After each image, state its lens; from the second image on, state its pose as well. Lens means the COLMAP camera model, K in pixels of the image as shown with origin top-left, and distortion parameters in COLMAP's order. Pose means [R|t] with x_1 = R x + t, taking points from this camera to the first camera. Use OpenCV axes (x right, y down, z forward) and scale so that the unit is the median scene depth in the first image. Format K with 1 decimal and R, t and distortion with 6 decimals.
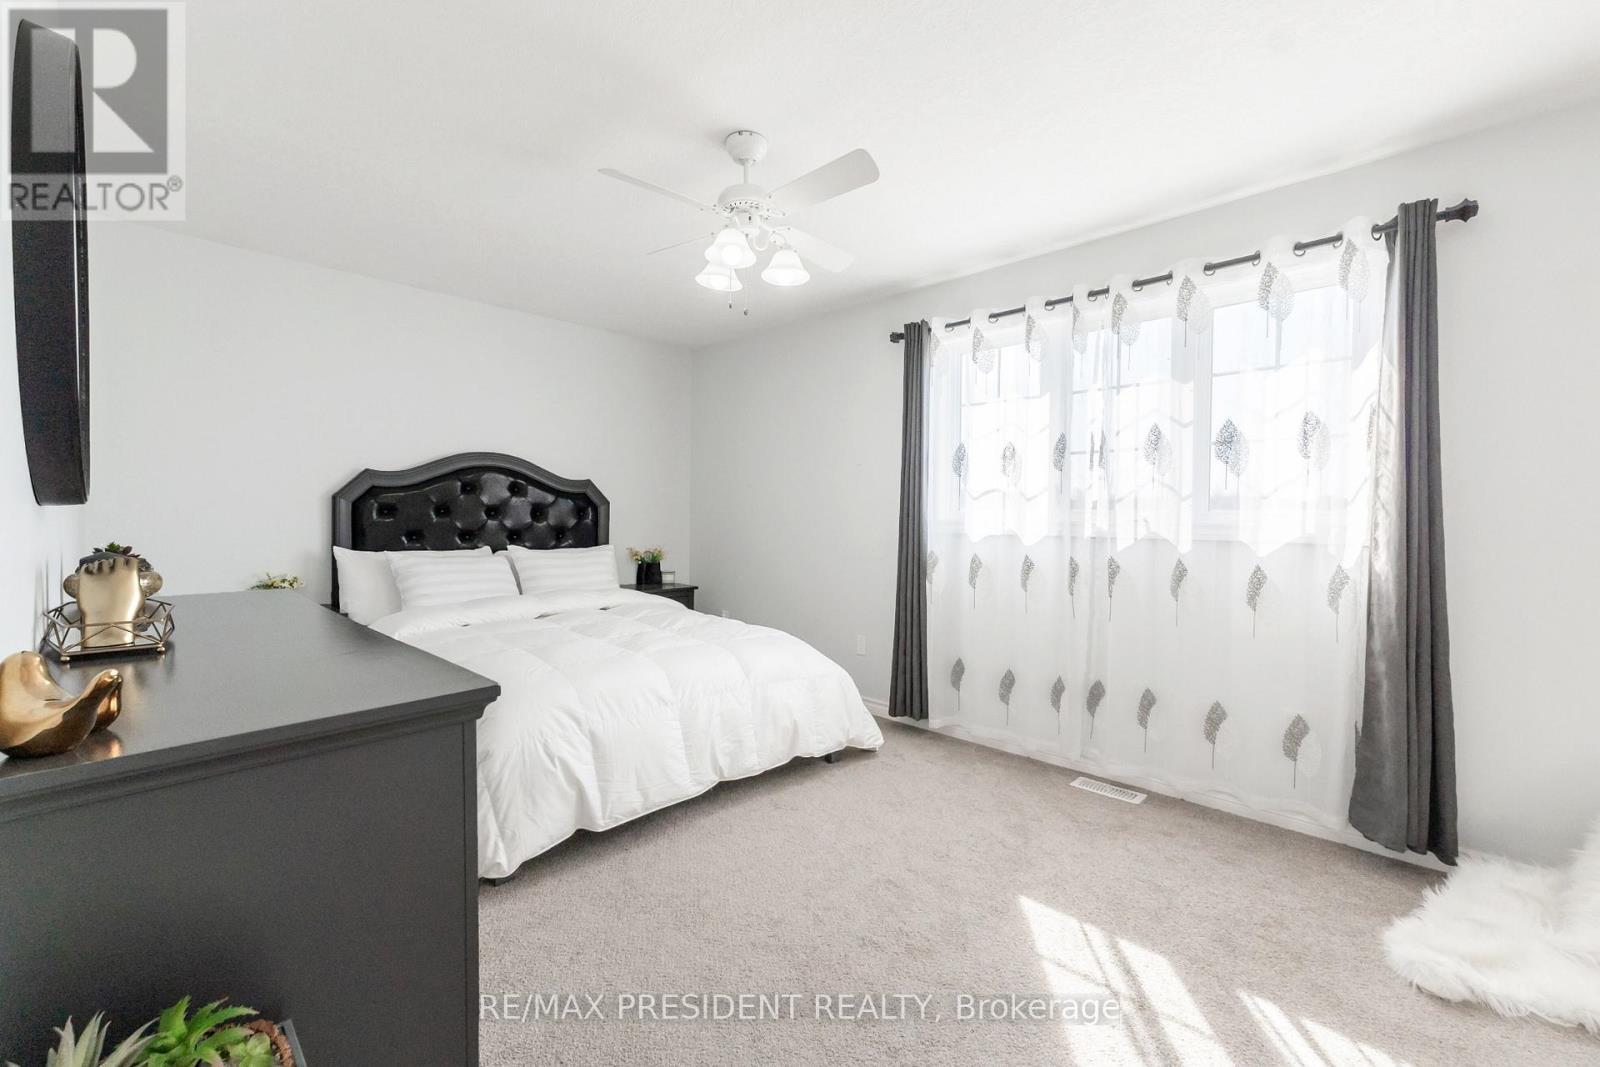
lens RADIAL K [[675.5, 0, 800.0], [0, 675.5, 533.5], [0, 0, 1]] dist [-0.001689, -0.000054]
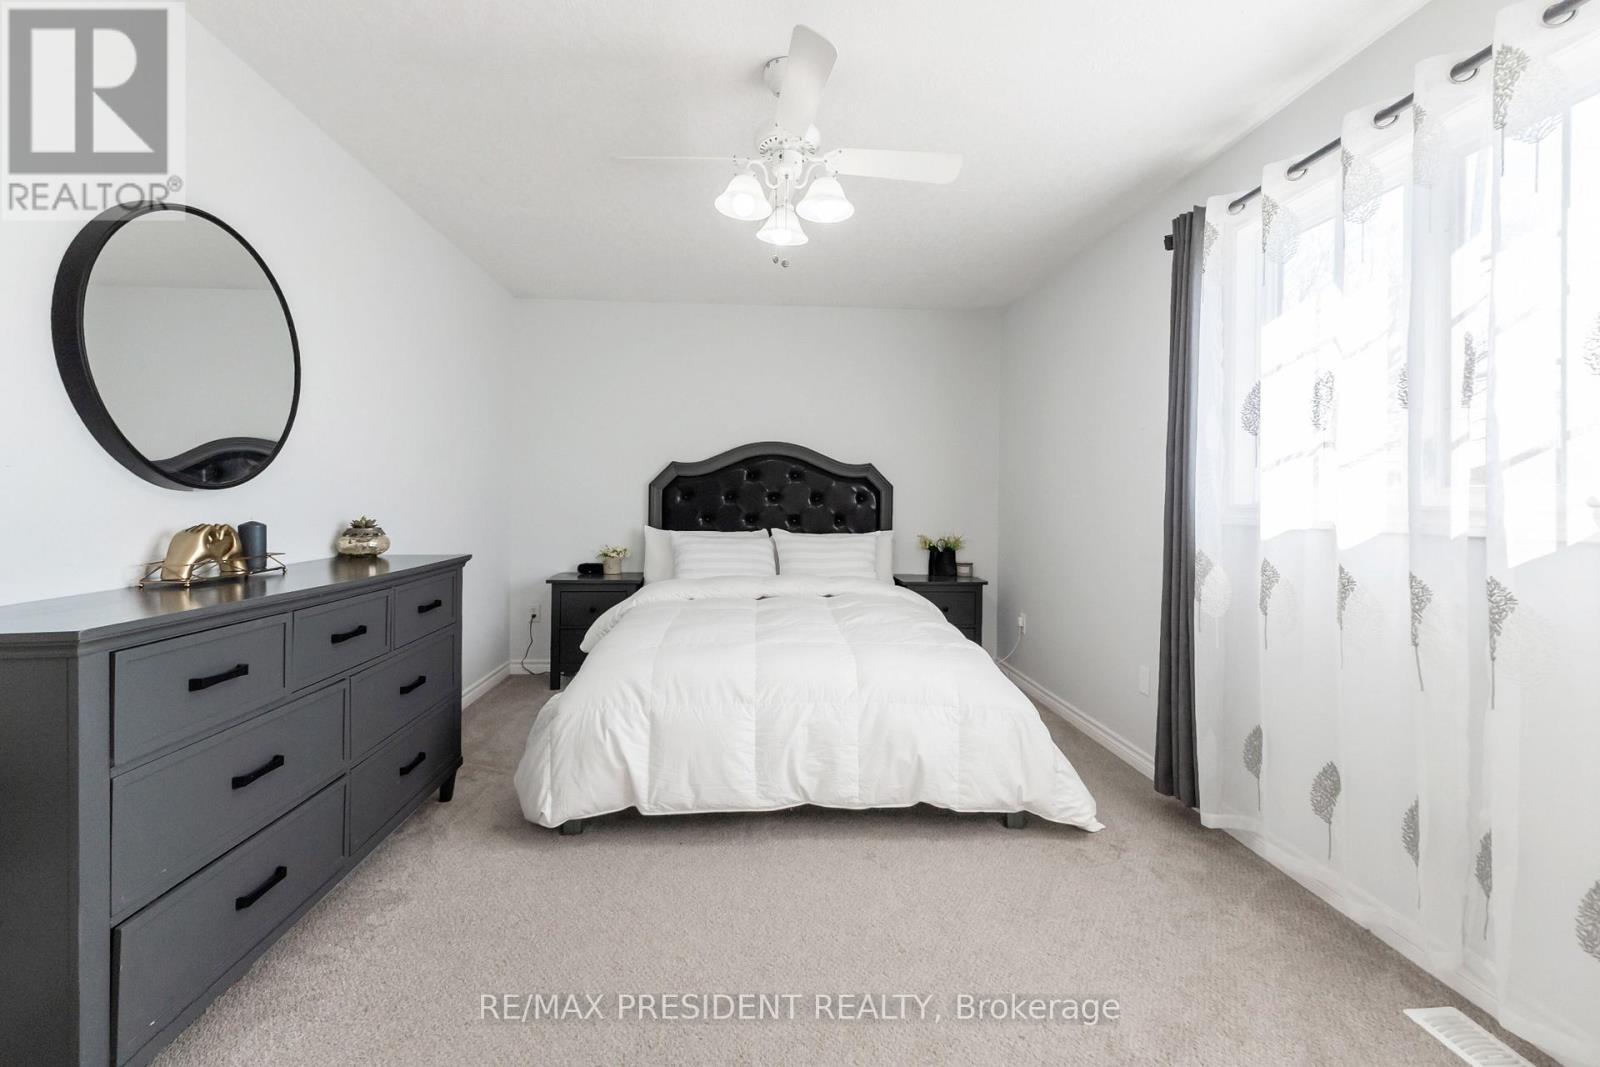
lens RADIAL K [[686.6, 0, 798.8], [0, 686.6, 503.4], [0, 0, 1]] dist [0.000225, 0.000068]
pose [[0.746469, -0.000661, -0.665420, 0.361560], [-0.017377, 0.999639, -0.020488, -0.000138], [0.665193, 0.026857, 0.746188, 0.254503]]
